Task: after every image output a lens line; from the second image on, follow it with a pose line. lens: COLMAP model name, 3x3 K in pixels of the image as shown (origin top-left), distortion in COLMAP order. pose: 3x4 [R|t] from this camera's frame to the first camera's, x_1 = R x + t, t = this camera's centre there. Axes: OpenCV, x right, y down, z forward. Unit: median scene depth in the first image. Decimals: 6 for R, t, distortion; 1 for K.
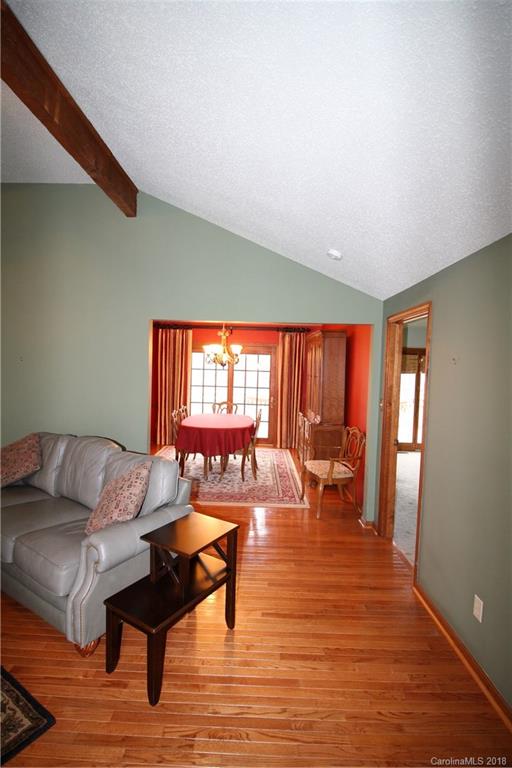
lens RADIAL K [[385.8, 0, 252.4], [0, 385.8, 383.2], [0, 0, 1]] dist [-0.005725, -0.001259]
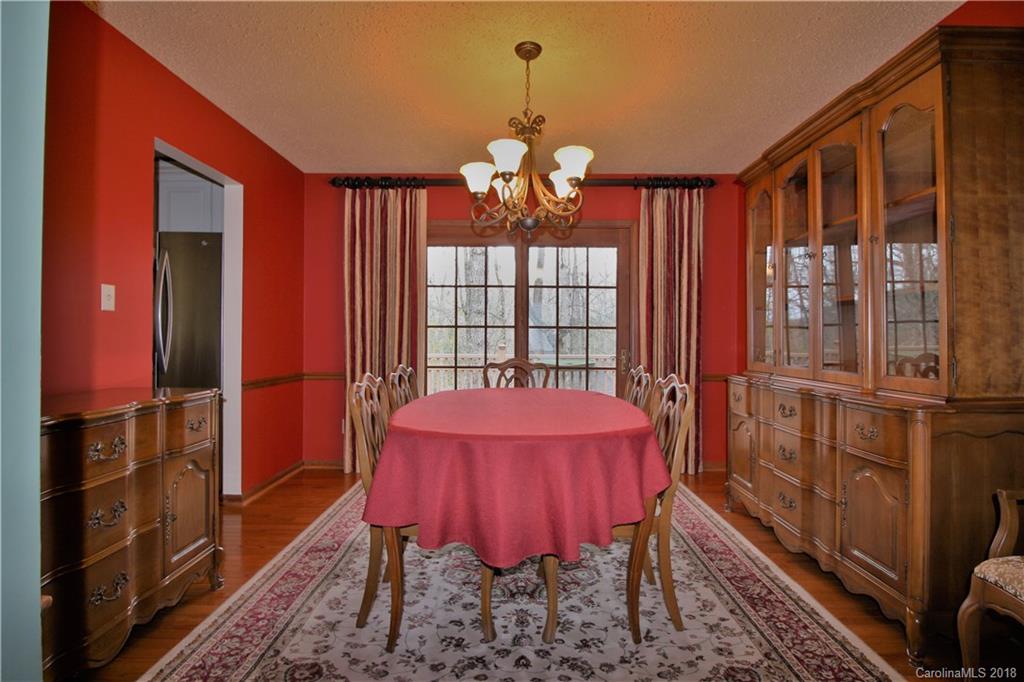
lens RADIAL K [[514.3, 0, 516.4], [0, 514.3, 339.0], [0, 0, 1]] dist [-0.005725, -0.001259]
pose [[0.999596, -0.024045, 0.015182, -0.072632], [0.024719, 0.998639, -0.045916, 0.048216], [-0.014057, 0.046273, 0.998830, 0.458727]]
